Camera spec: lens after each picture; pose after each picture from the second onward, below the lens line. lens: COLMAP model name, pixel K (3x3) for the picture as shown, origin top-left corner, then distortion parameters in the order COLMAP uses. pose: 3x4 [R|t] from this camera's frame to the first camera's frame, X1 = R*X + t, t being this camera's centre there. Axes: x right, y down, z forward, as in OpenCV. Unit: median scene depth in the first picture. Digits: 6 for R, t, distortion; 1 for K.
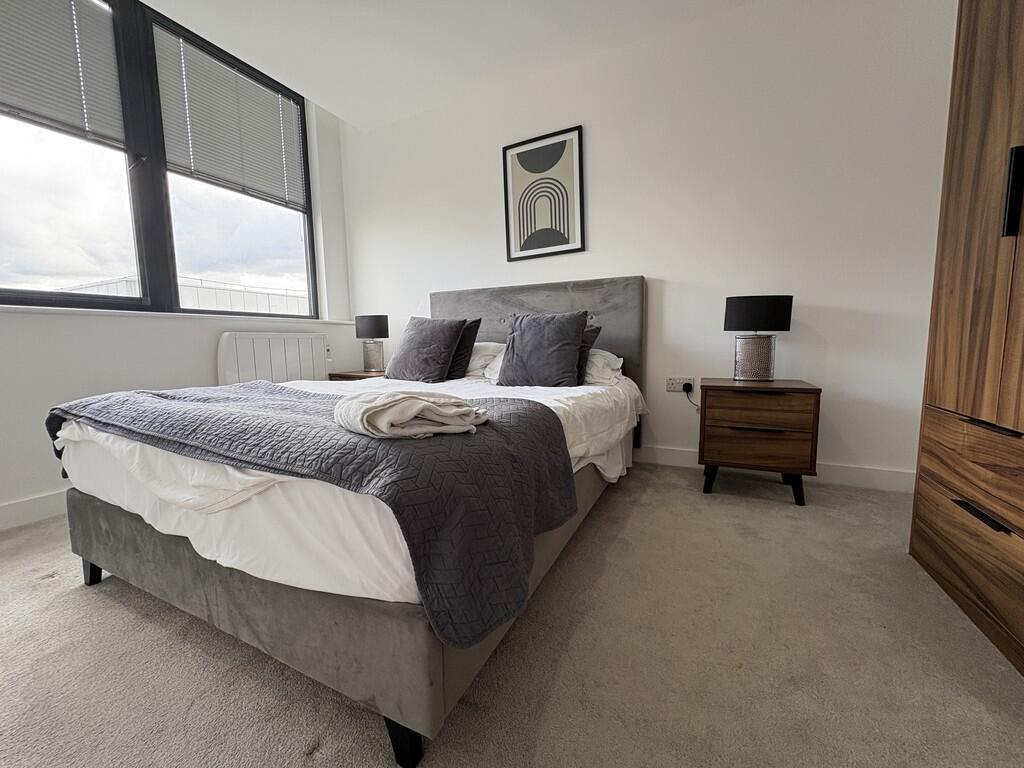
lens RADIAL K [[408.5, 0, 515.4], [0, 408.5, 385.4], [0, 0, 1]] dist [0.001704, 0.000026]
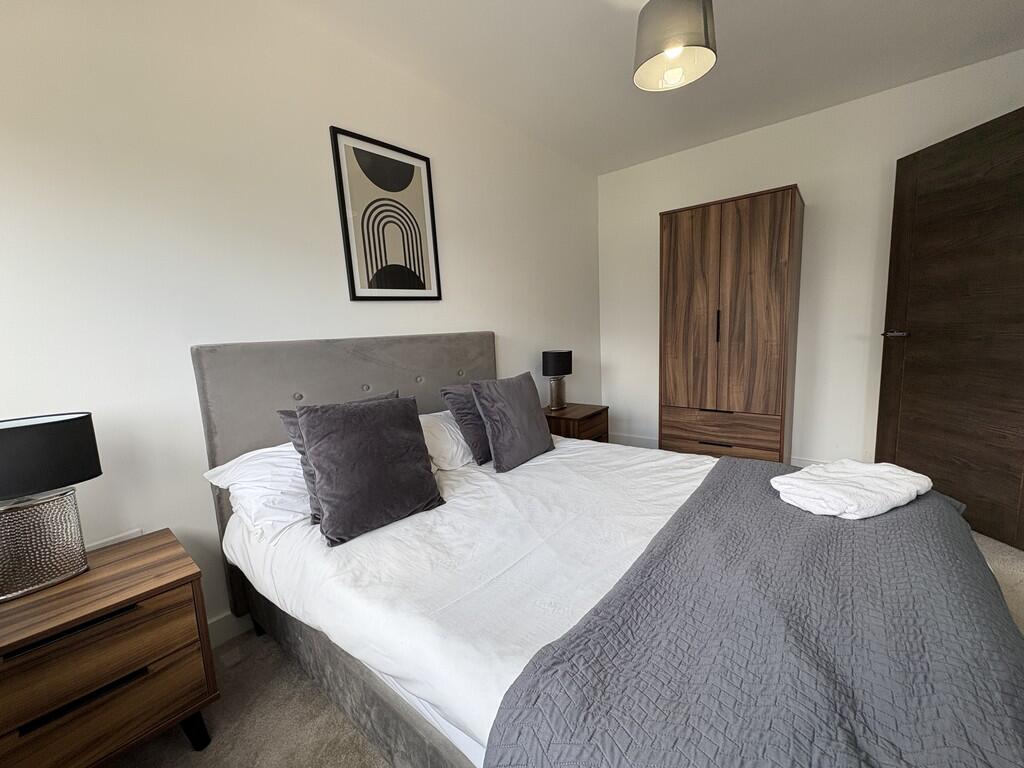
lens RADIAL K [[408.5, 0, 518.1], [0, 408.5, 385.1], [0, 0, 1]] dist [0.001704, 0.000026]
pose [[0.225379, -0.124972, 0.966223, -0.673356], [0.149370, 0.984446, 0.092487, -0.202240], [-0.962753, 0.123480, 0.240541, 0.639261]]
